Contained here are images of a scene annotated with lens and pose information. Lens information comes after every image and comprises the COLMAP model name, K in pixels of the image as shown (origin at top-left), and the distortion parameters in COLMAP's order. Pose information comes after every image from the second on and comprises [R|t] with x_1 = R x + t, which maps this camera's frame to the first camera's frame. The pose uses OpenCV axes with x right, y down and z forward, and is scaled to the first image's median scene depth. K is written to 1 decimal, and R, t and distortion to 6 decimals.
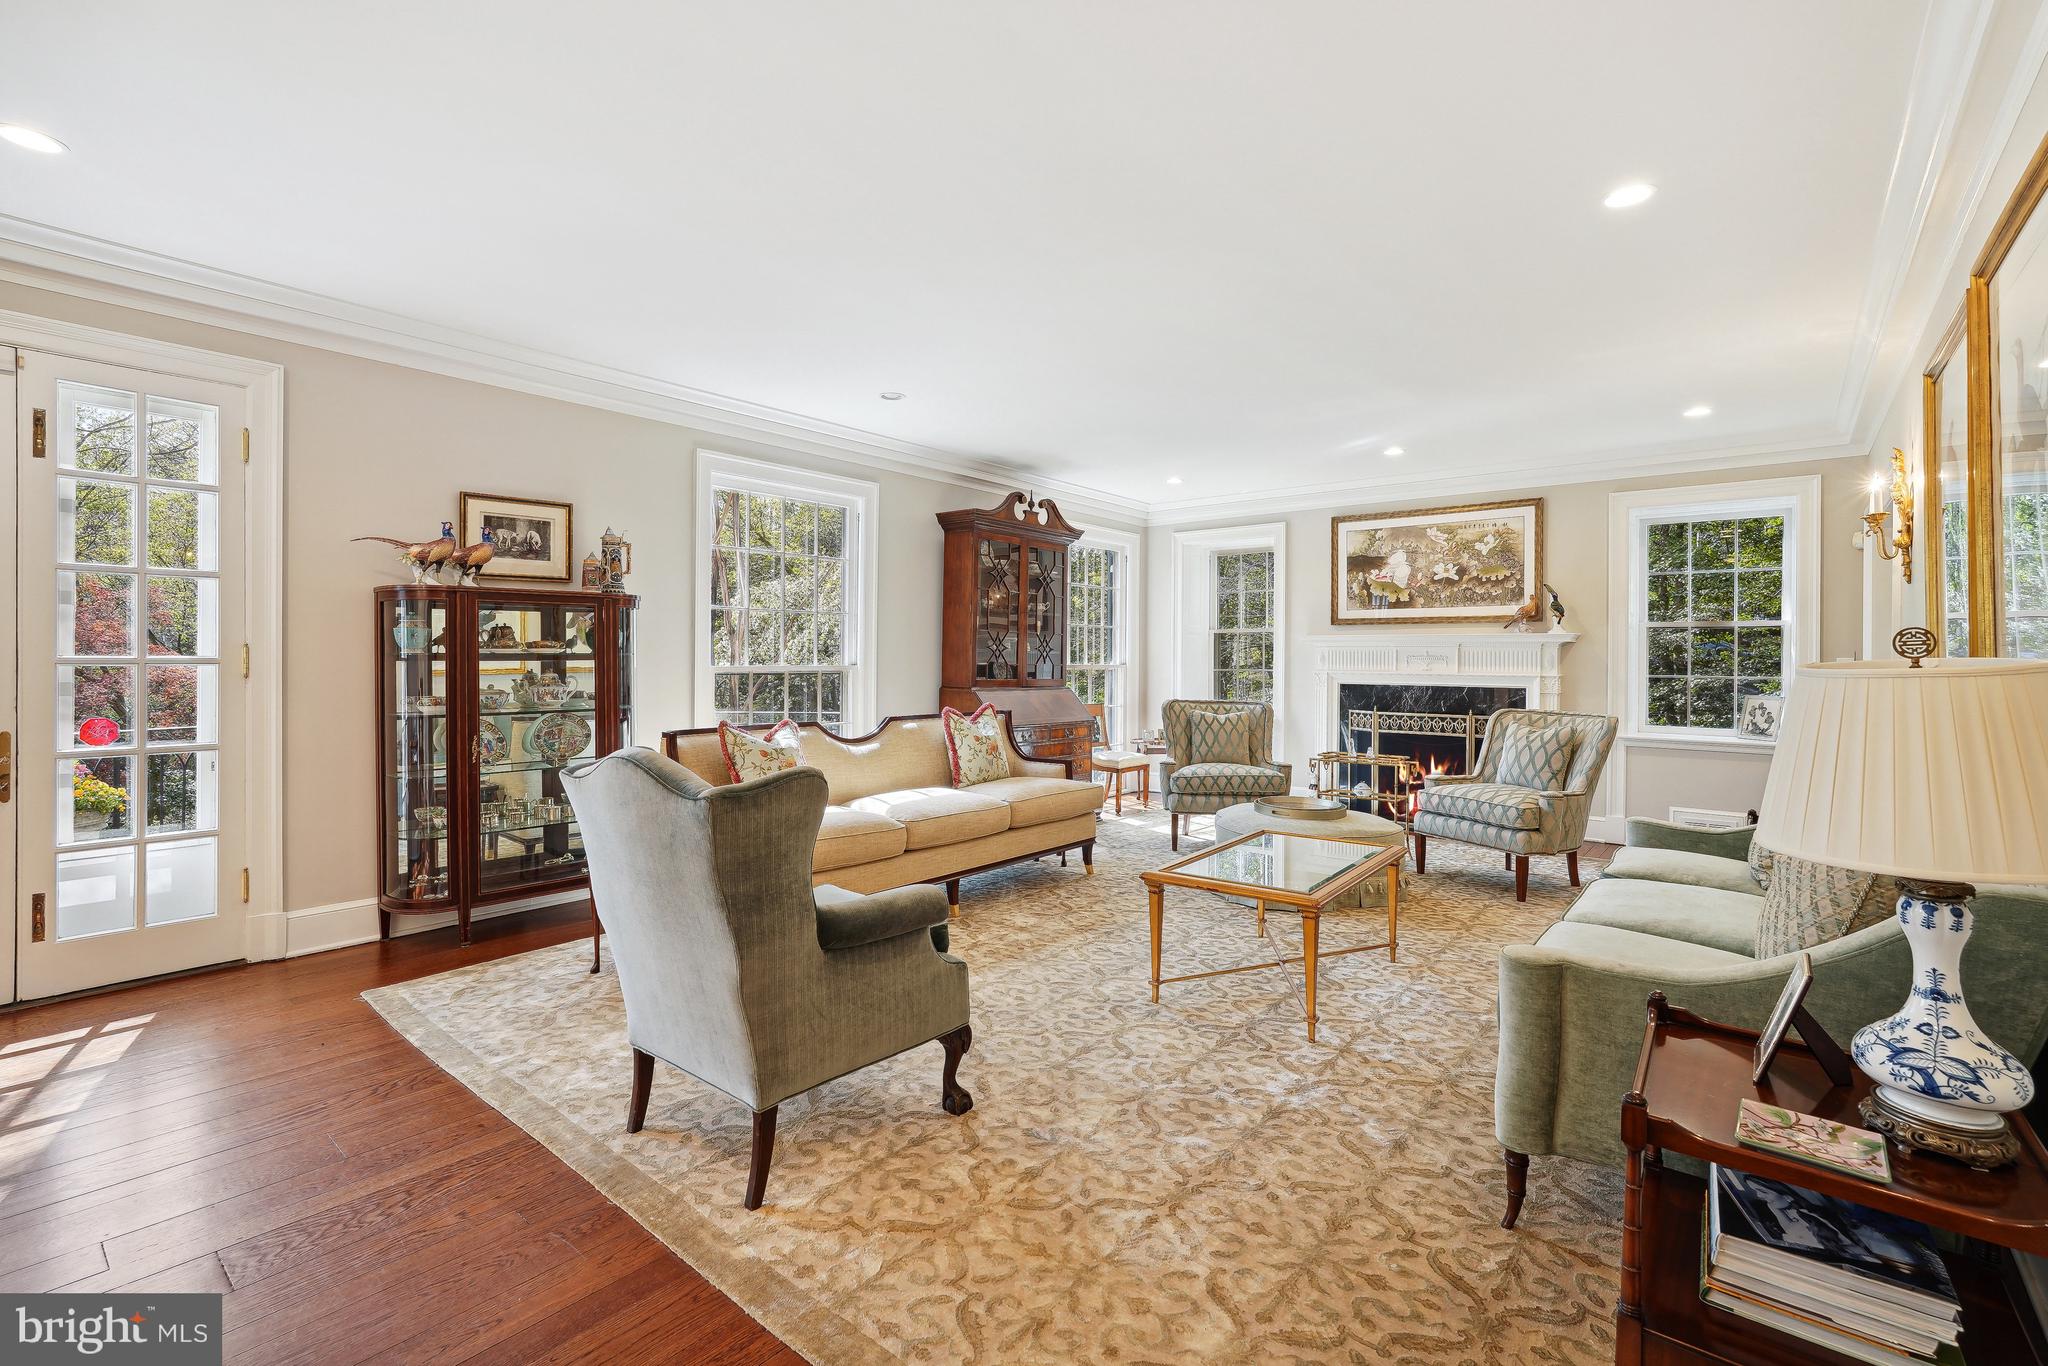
lens RADIAL K [[911.9, 0, 1018.6], [0, 911.9, 663.9], [0, 0, 1]] dist [-0.008770, 0.001175]
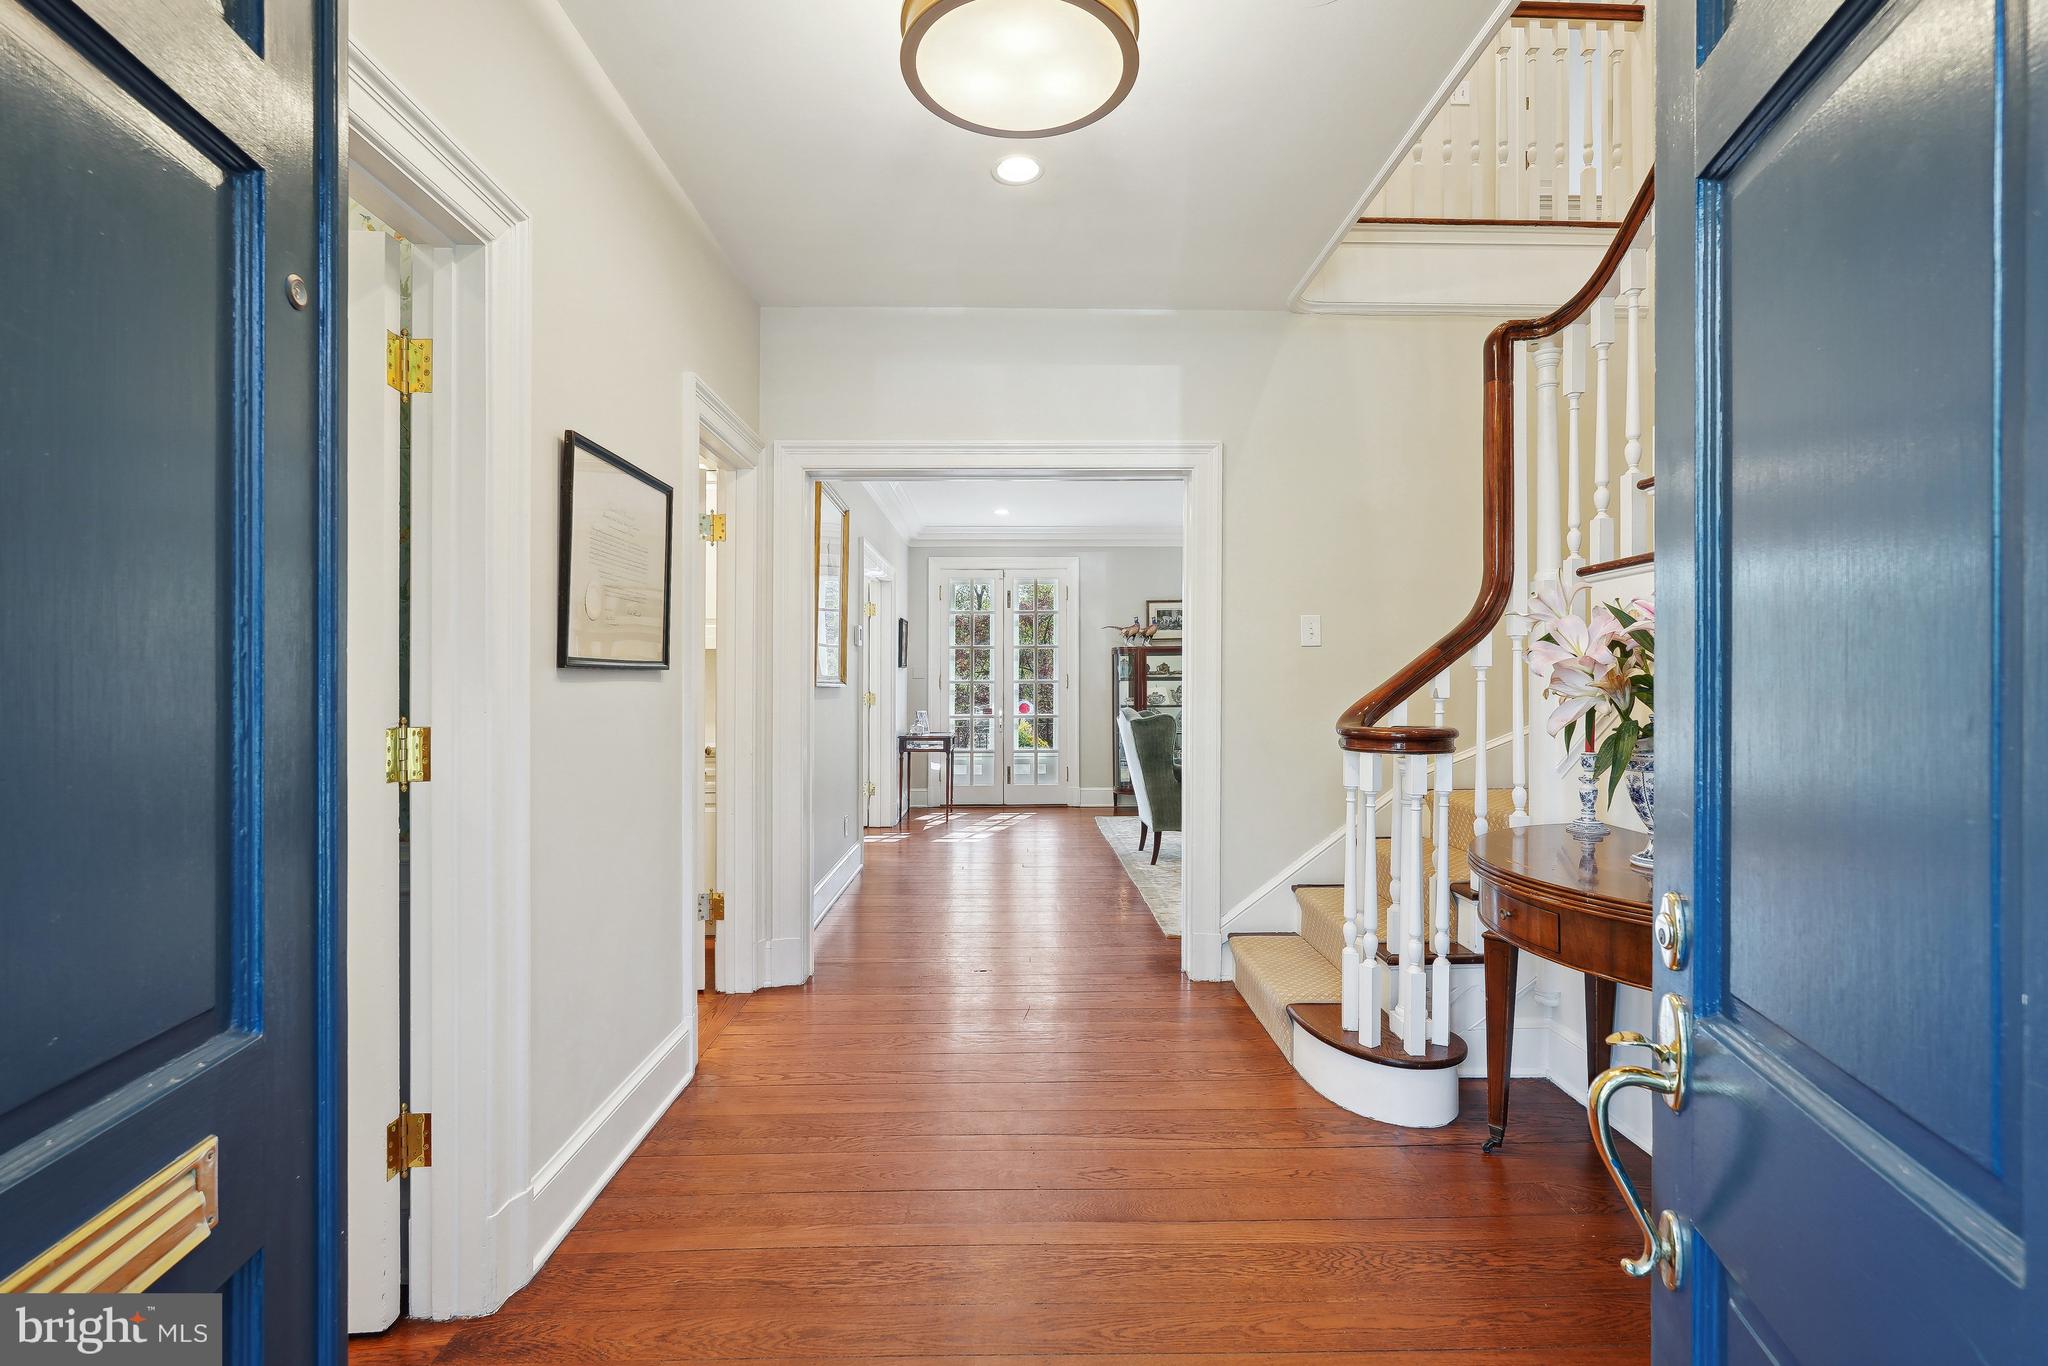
lens RADIAL K [[911.9, 0, 1021.3], [0, 911.9, 684.6], [0, 0, 1]] dist [-0.008770, 0.001175]
pose [[0.662296, -0.003757, -0.749233, 0.821830], [0.000578, 0.999990, -0.004503, 0.015408], [0.749242, 0.002549, 0.662291, -0.650900]]
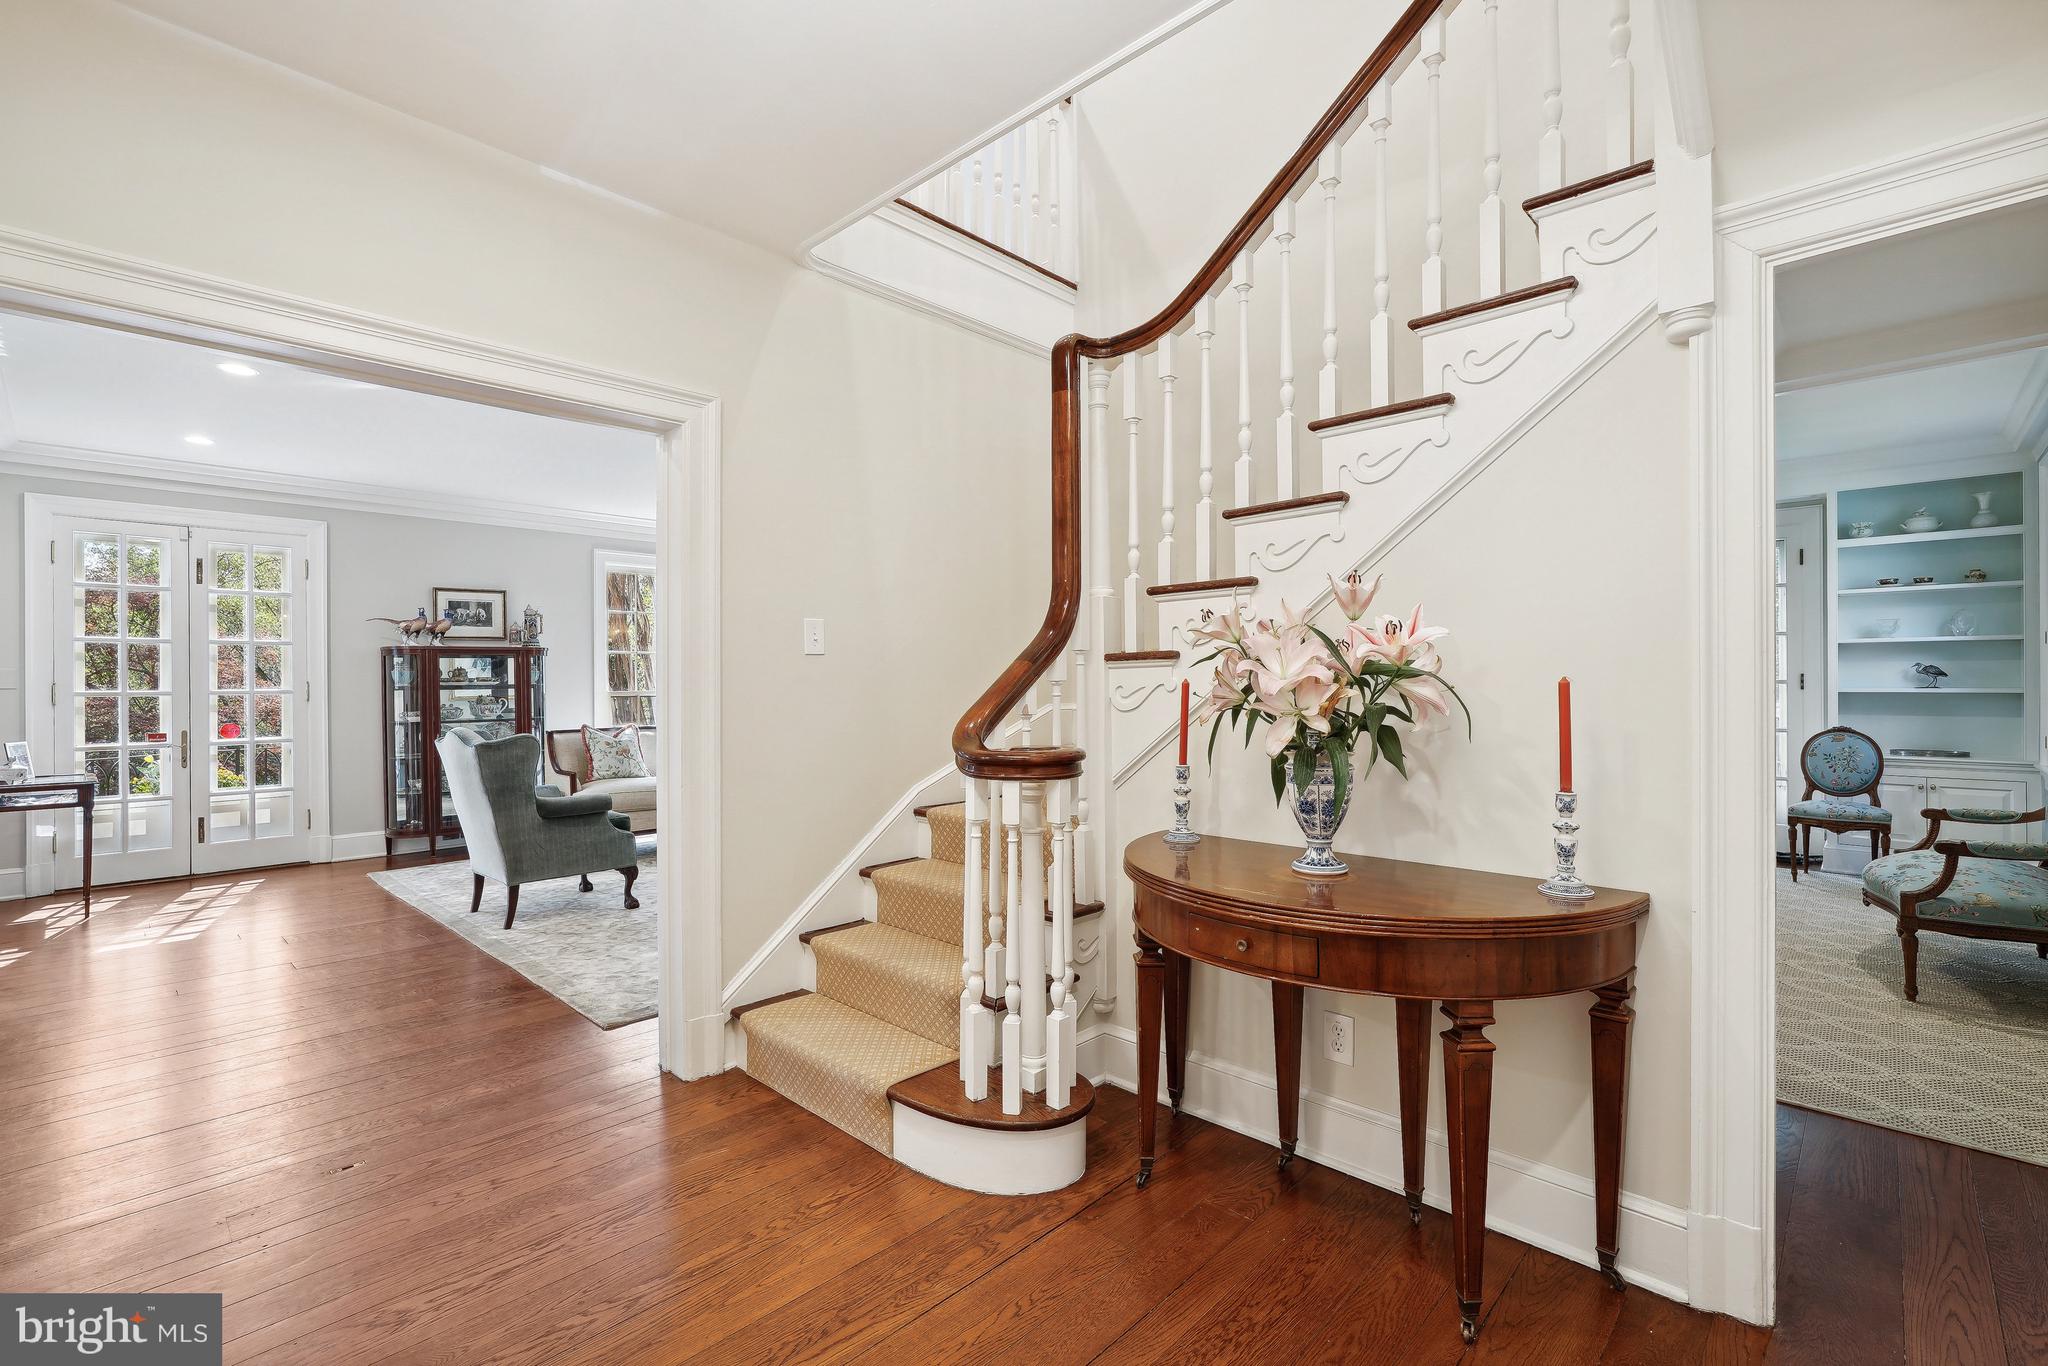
lens RADIAL K [[911.9, 0, 1022.0], [0, 911.9, 686.9], [0, 0, 1]] dist [-0.008770, 0.001175]
pose [[0.997836, -0.011293, -0.064778, 0.592974], [0.011238, 0.999936, -0.001214, 0.005426], [0.064788, 0.000483, 0.997899, -0.613709]]
